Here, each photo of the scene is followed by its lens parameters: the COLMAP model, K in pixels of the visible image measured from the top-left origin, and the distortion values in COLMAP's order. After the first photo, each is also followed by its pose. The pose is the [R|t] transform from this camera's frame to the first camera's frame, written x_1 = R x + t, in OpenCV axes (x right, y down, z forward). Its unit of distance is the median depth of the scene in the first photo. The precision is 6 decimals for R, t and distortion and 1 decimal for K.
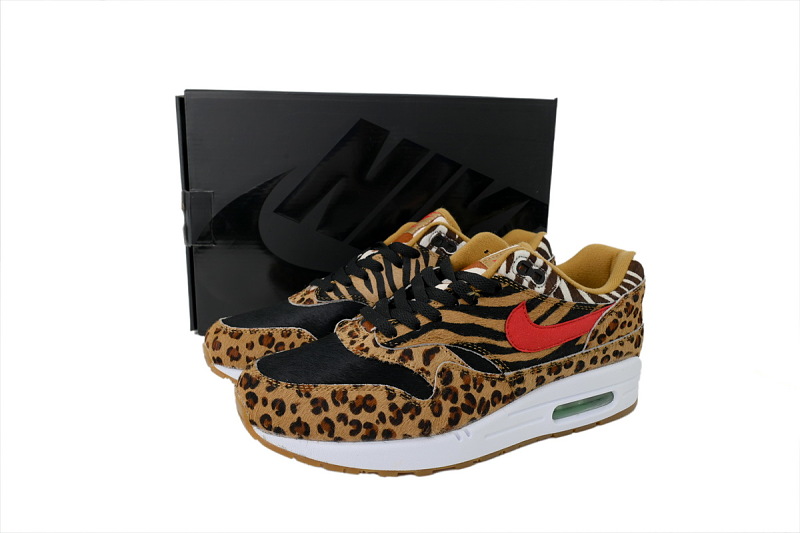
lens RADIAL K [[549.8, 0, 400.0], [0, 549.8, 266.5], [0, 0, 1]] dist [-0.000669, -0.000230]
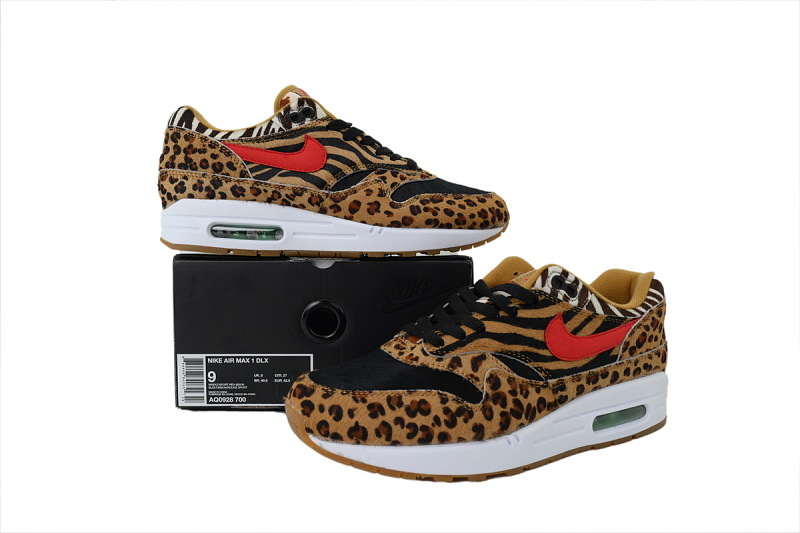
lens RADIAL K [[549.8, 0, 400.0], [0, 549.8, 266.5], [0, 0, 1]] dist [-0.000669, -0.000230]
pose [[0.999136, -0.012458, 0.039640, -0.127374], [0.017852, 0.990164, -0.138769, 0.119886], [-0.037521, 0.139357, 0.989531, -0.048475]]
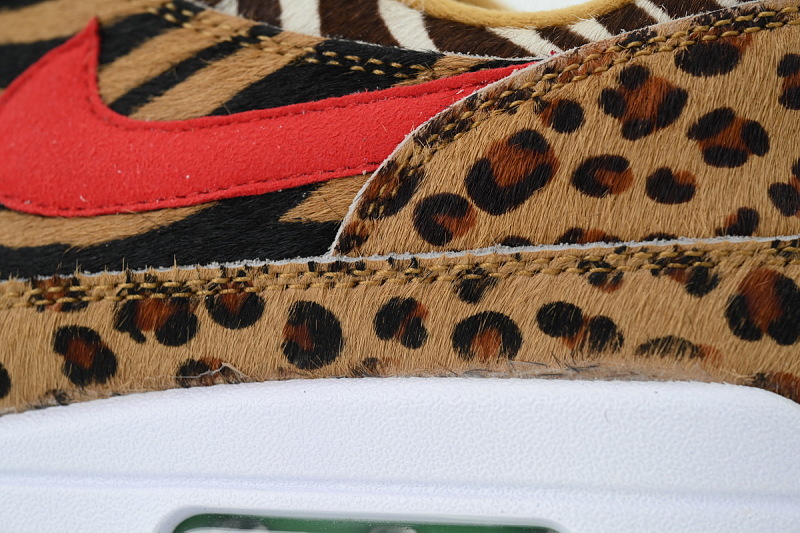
lens RADIAL K [[2368.9, 0, 400.0], [0, 2368.9, 266.5], [0, 0, 1]] dist [-0.079968, -0.488979]
pose [[0.771718, -0.005330, -0.635943, 0.999948], [-0.151966, 0.969451, -0.192537, 0.350934], [0.617542, 0.245226, 0.747333, 0.363850]]
